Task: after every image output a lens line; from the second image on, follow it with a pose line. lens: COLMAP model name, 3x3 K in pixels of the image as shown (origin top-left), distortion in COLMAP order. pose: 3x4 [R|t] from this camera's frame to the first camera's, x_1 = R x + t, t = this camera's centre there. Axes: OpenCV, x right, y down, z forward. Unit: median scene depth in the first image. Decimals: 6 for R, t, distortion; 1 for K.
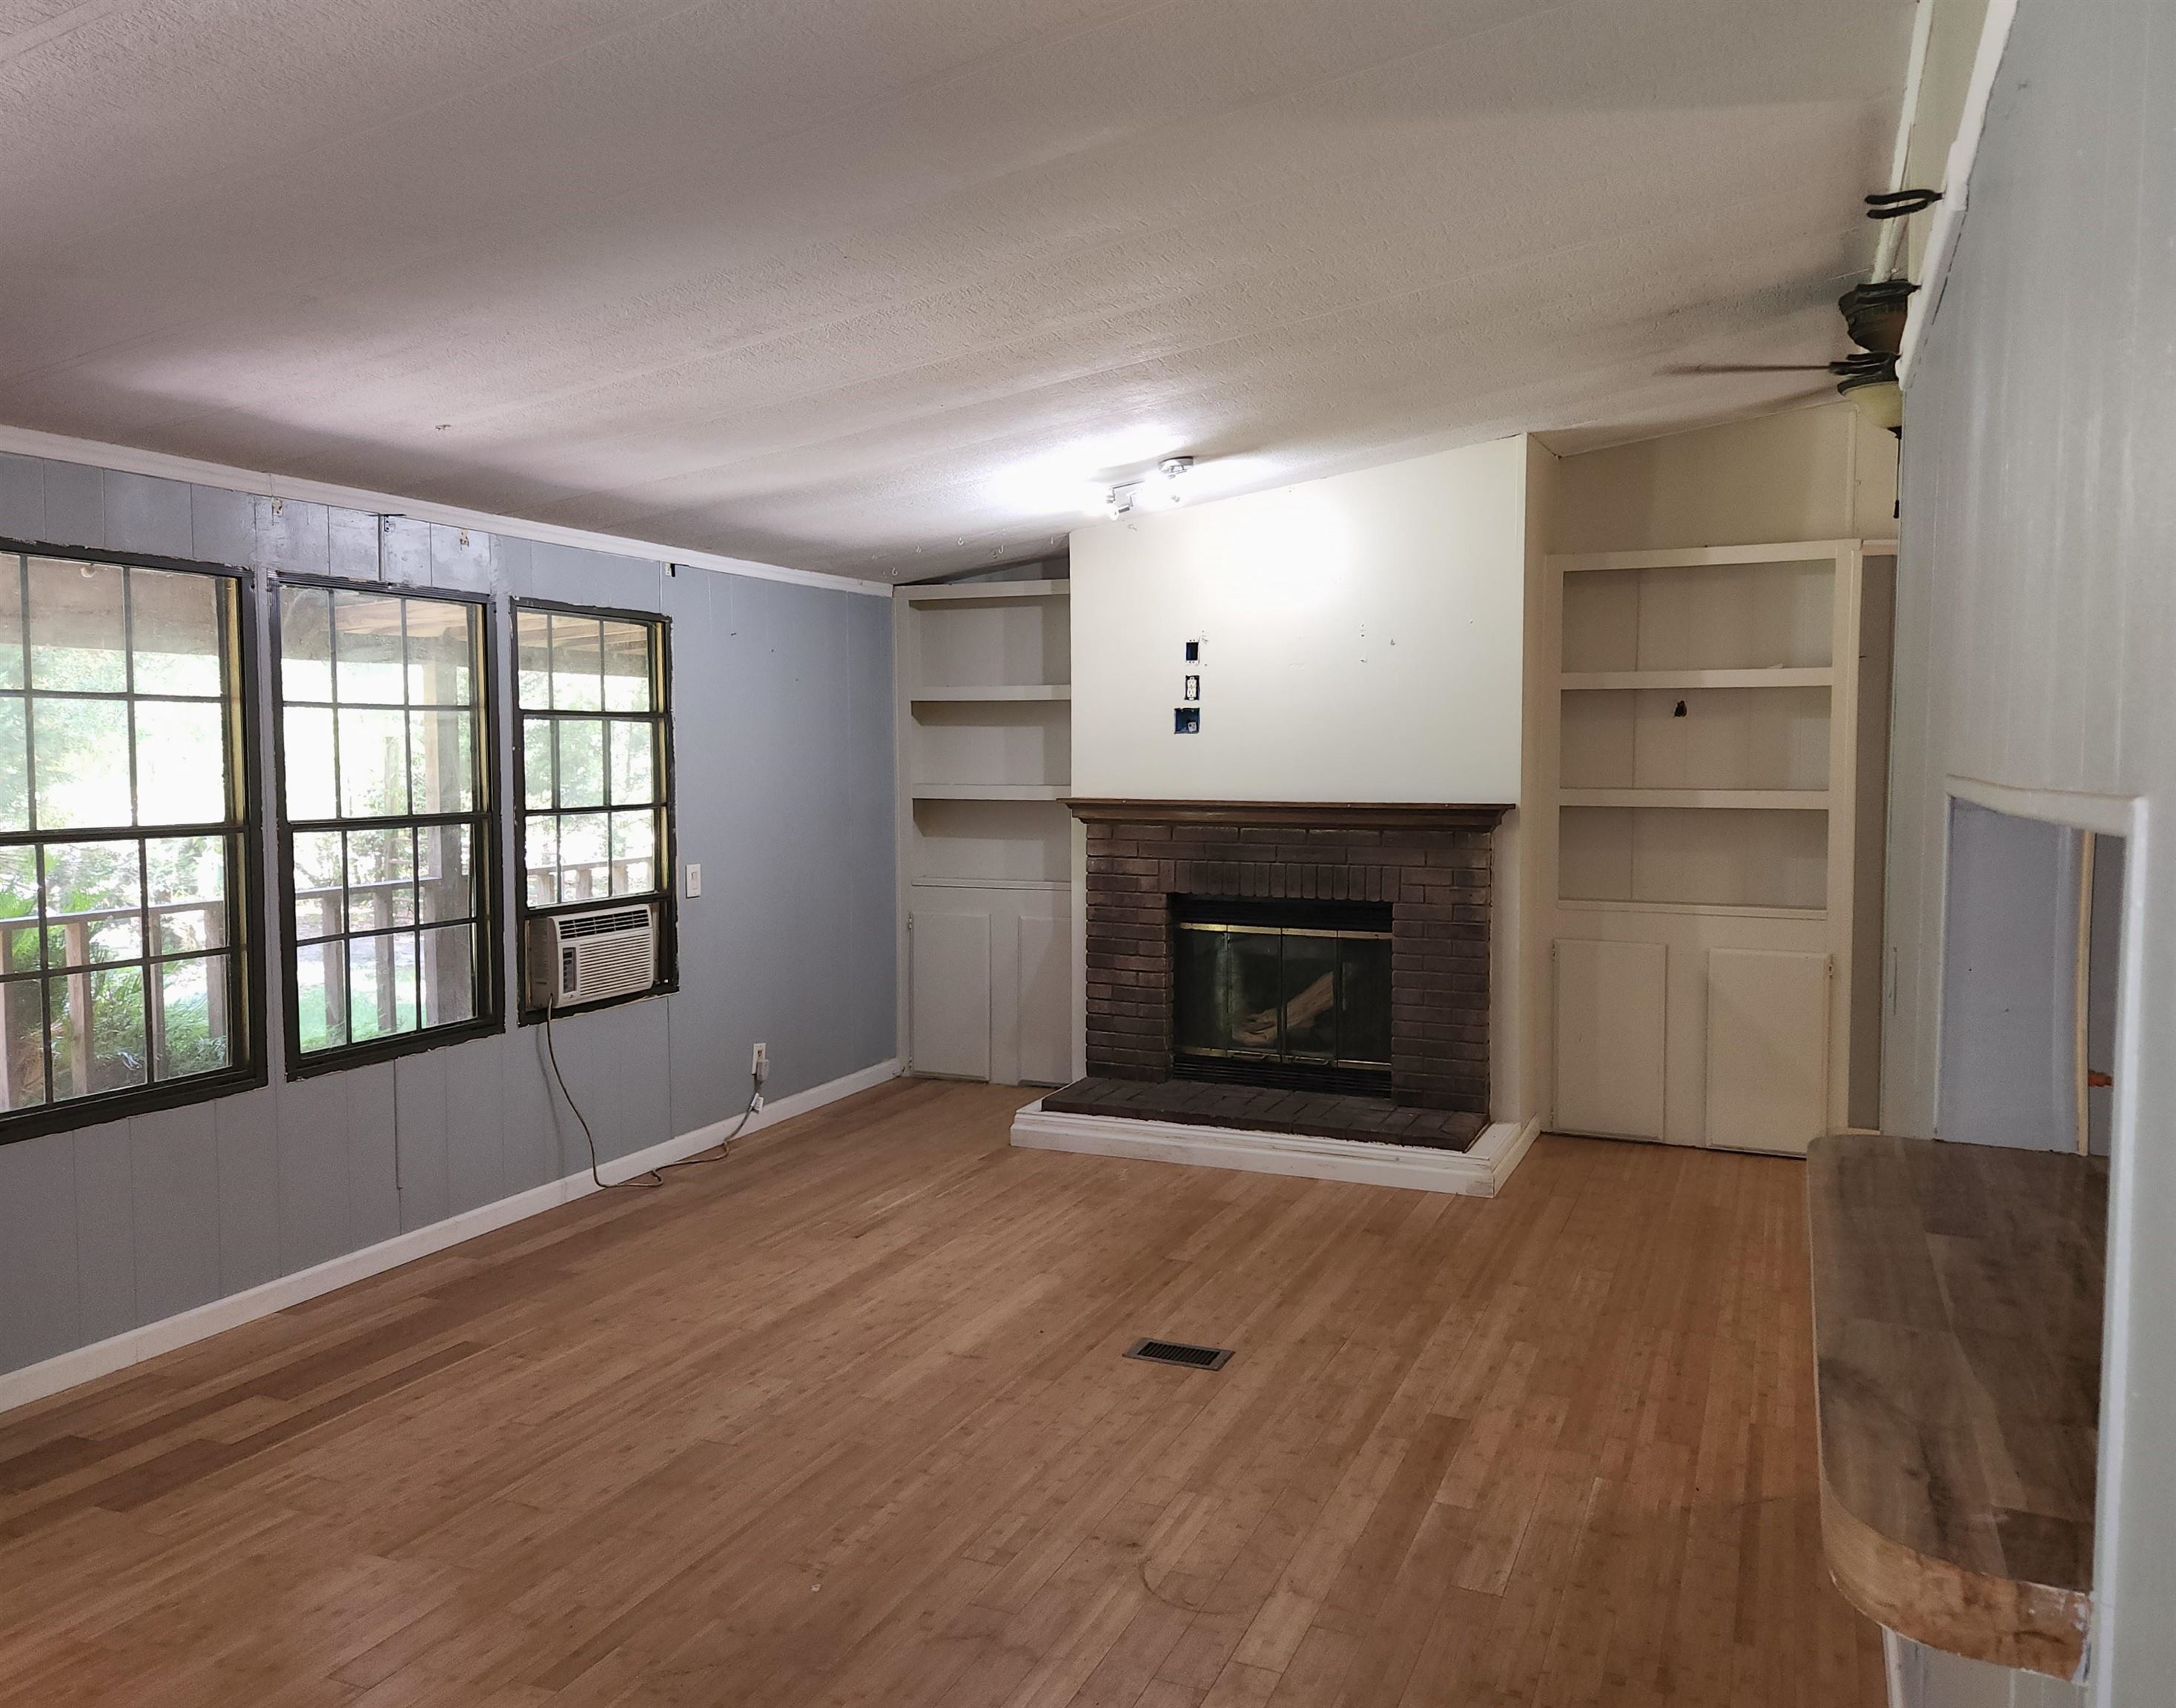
lens RADIAL K [[1573.5, 0, 1099.7], [0, 1573.5, 837.6], [0, 0, 1]] dist [0.063996, -0.040259]
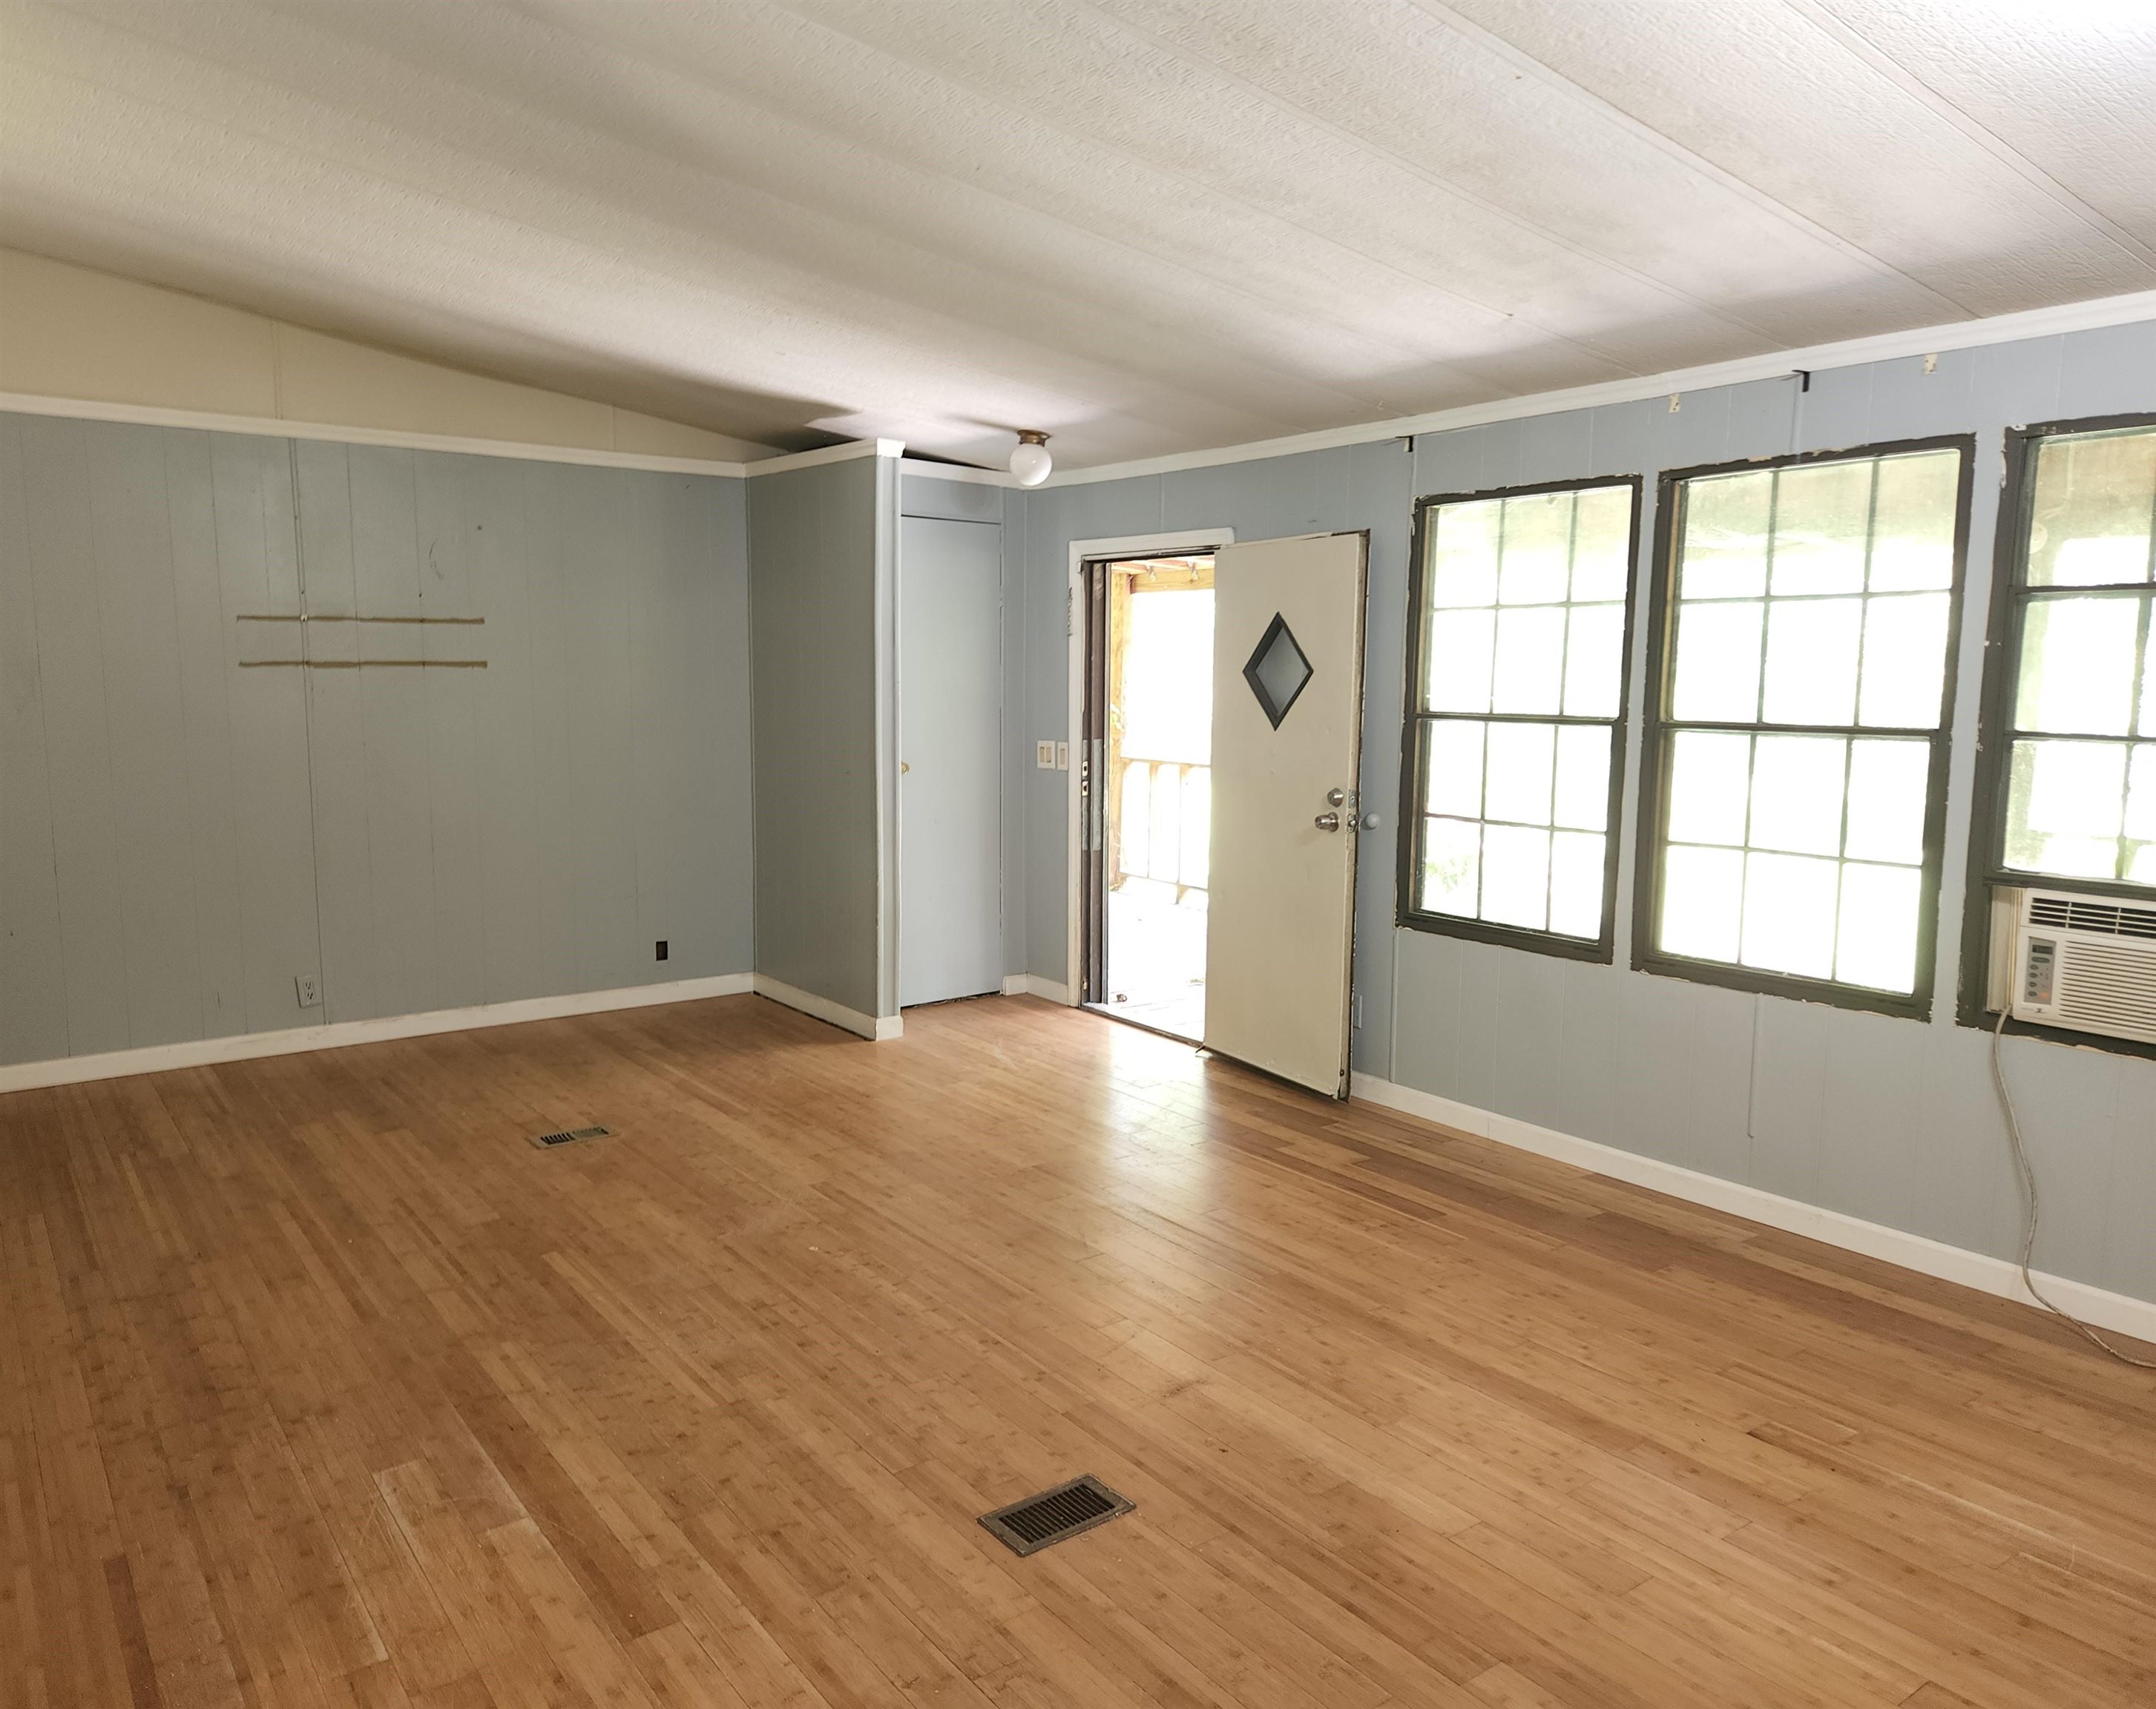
lens RADIAL K [[1558.9, 0, 1078.9], [0, 1558.9, 876.3], [0, 0, 1]] dist [0.063996, -0.040259]
pose [[-0.501340, 0.116547, -0.857365, 0.628699], [-0.050652, 0.985234, 0.163548, -0.065574], [0.863766, 0.125420, -0.488034, 1.361152]]
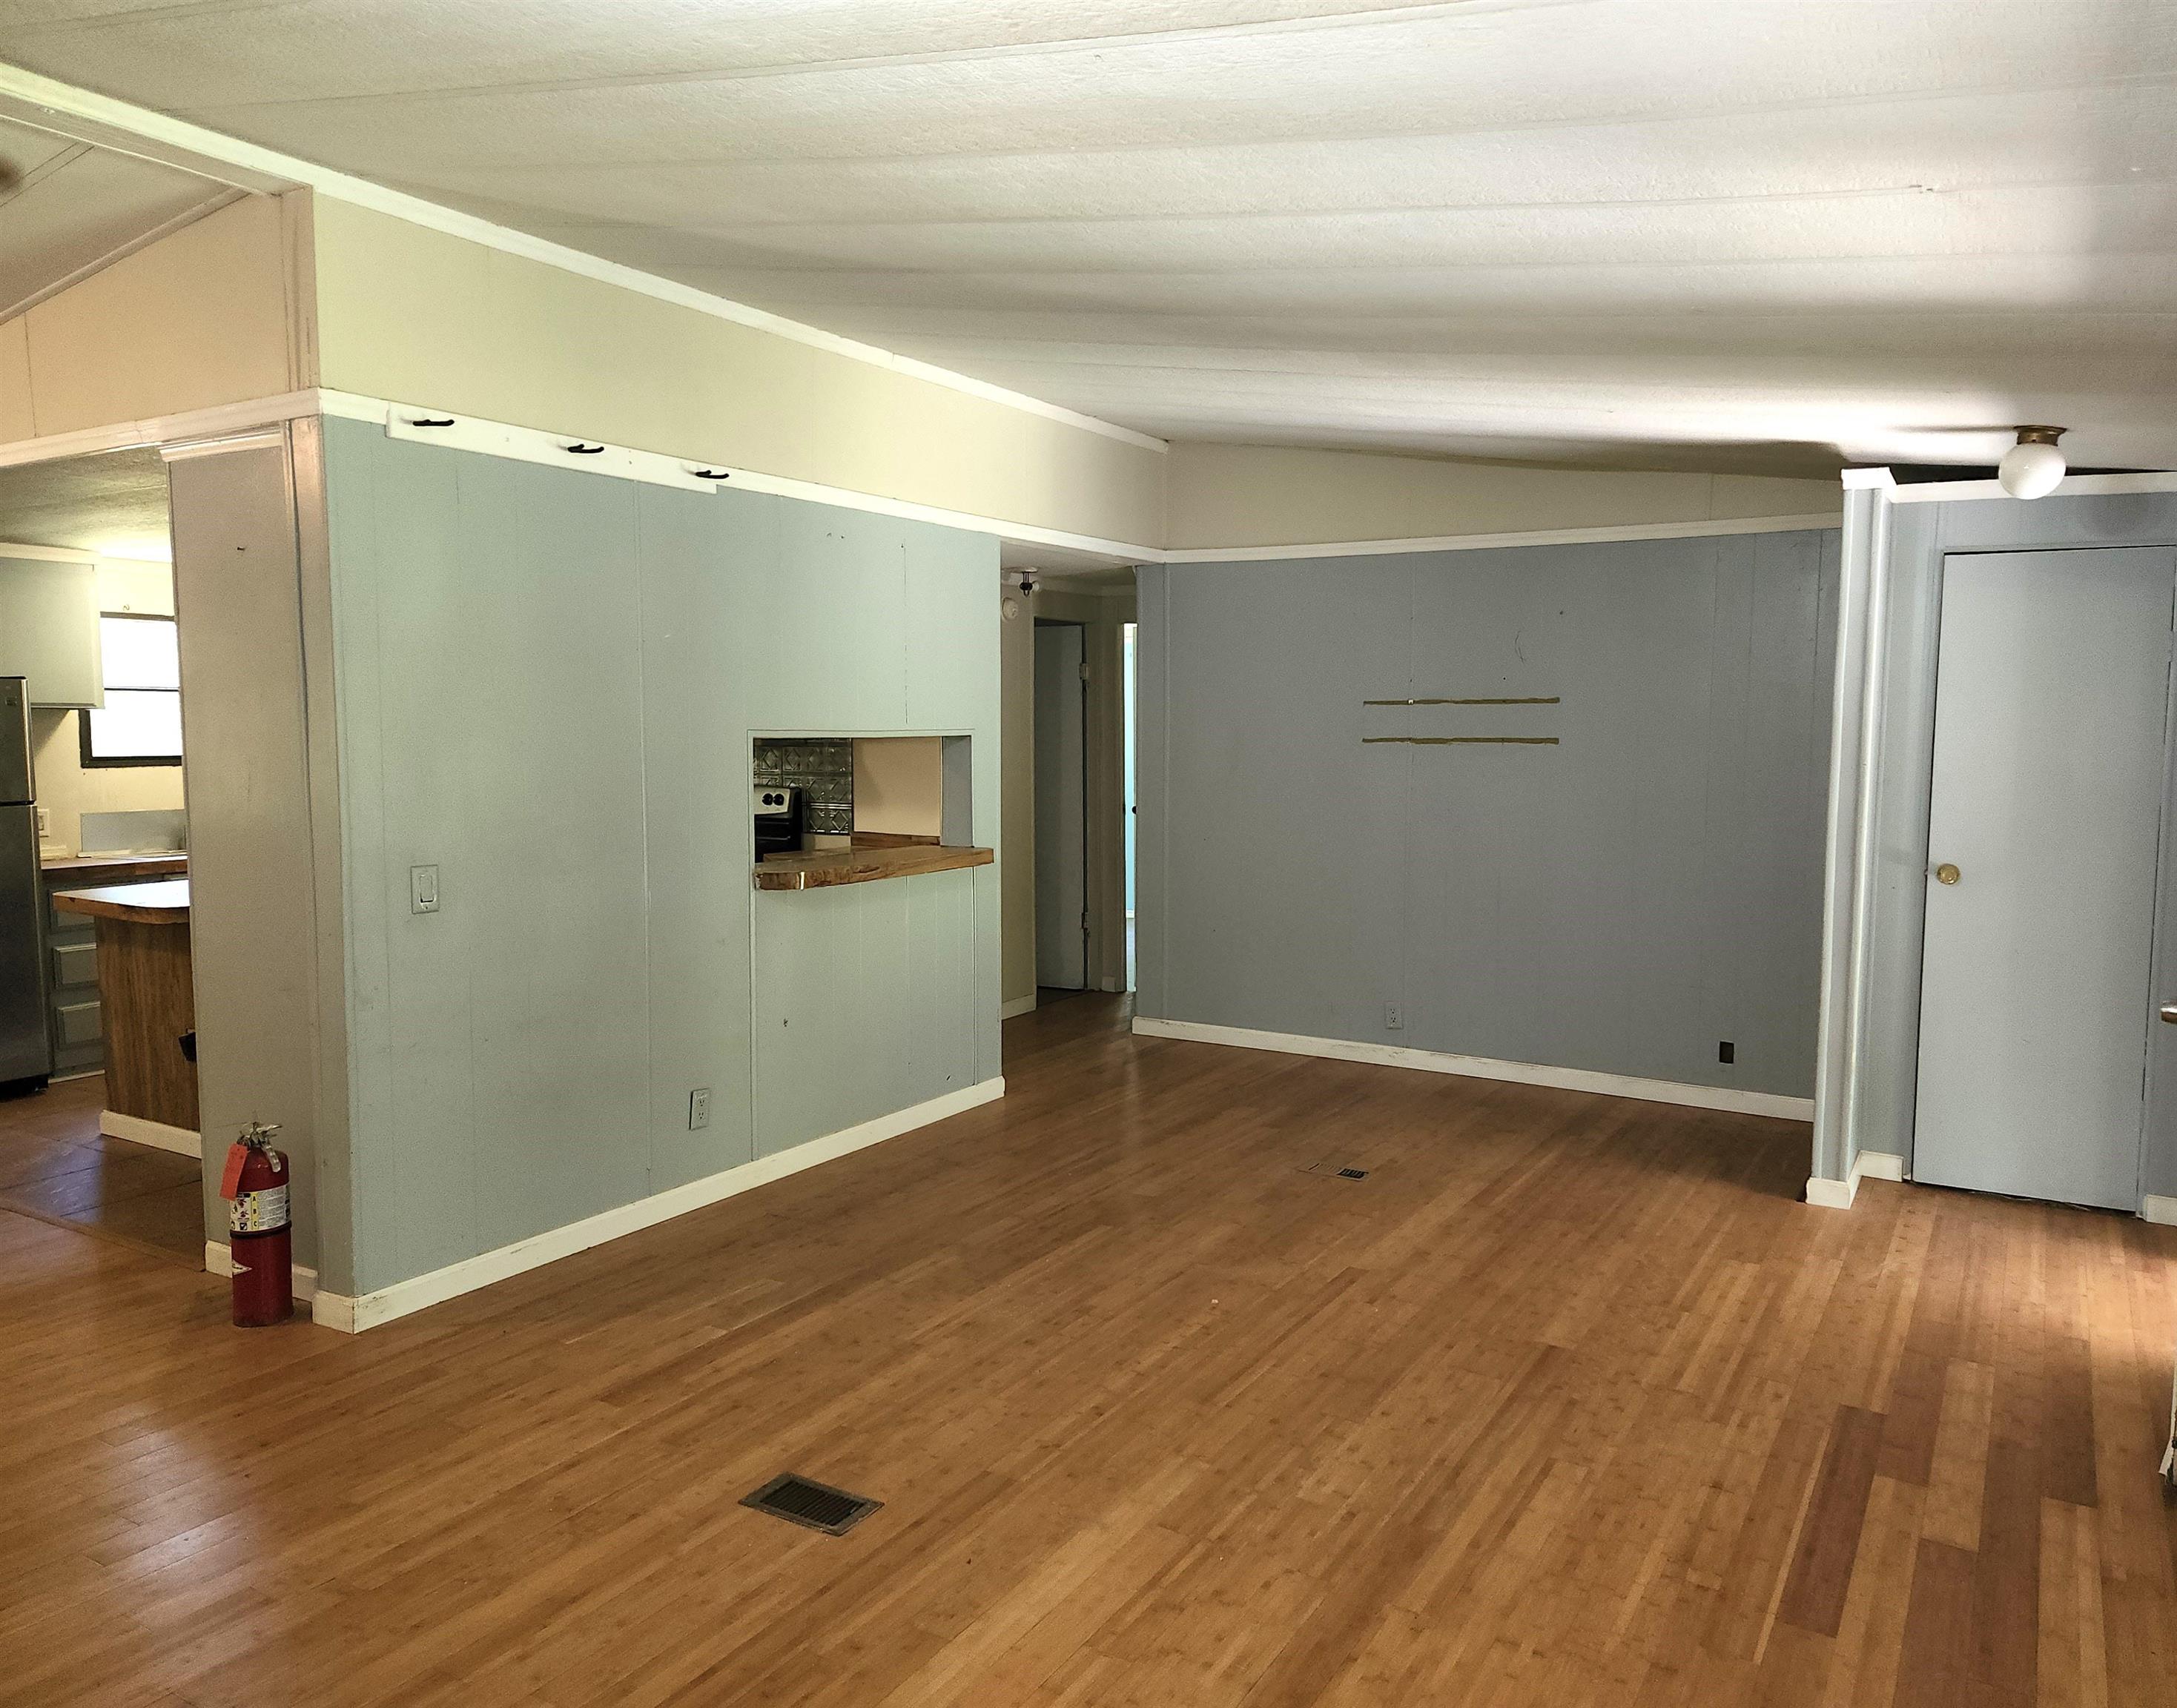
lens RADIAL K [[1574.1, 0, 1100.7], [0, 1574.1, 861.3], [0, 0, 1]] dist [0.063996, -0.040259]
pose [[-0.989693, -0.021059, 0.141645, -0.201321], [-0.000477, 0.989607, 0.143795, -0.100362], [-0.143201, 0.142245, -0.979418, 1.762986]]
